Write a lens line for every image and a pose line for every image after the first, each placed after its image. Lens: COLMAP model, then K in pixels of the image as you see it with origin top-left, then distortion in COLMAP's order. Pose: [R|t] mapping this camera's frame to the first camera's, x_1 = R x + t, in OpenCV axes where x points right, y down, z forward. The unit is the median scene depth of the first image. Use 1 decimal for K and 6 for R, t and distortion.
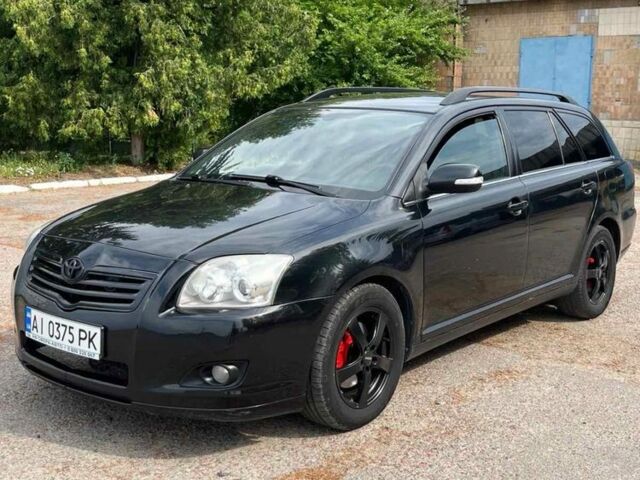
lens RADIAL K [[814.0, 0, 334.4], [0, 814.0, 238.8], [0, 0, 1]] dist [0.020485, -0.013772]
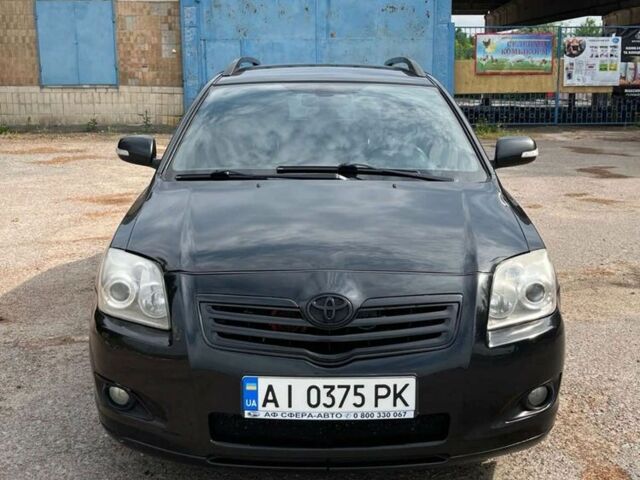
lens RADIAL K [[814.0, 0, 334.4], [0, 814.0, 238.8], [0, 0, 1]] dist [0.020485, -0.013772]
pose [[0.784331, -0.135661, 0.605328, -0.729071], [0.110501, 0.990743, 0.078860, -0.081397], [-0.610422, 0.005037, 0.792060, 0.399147]]
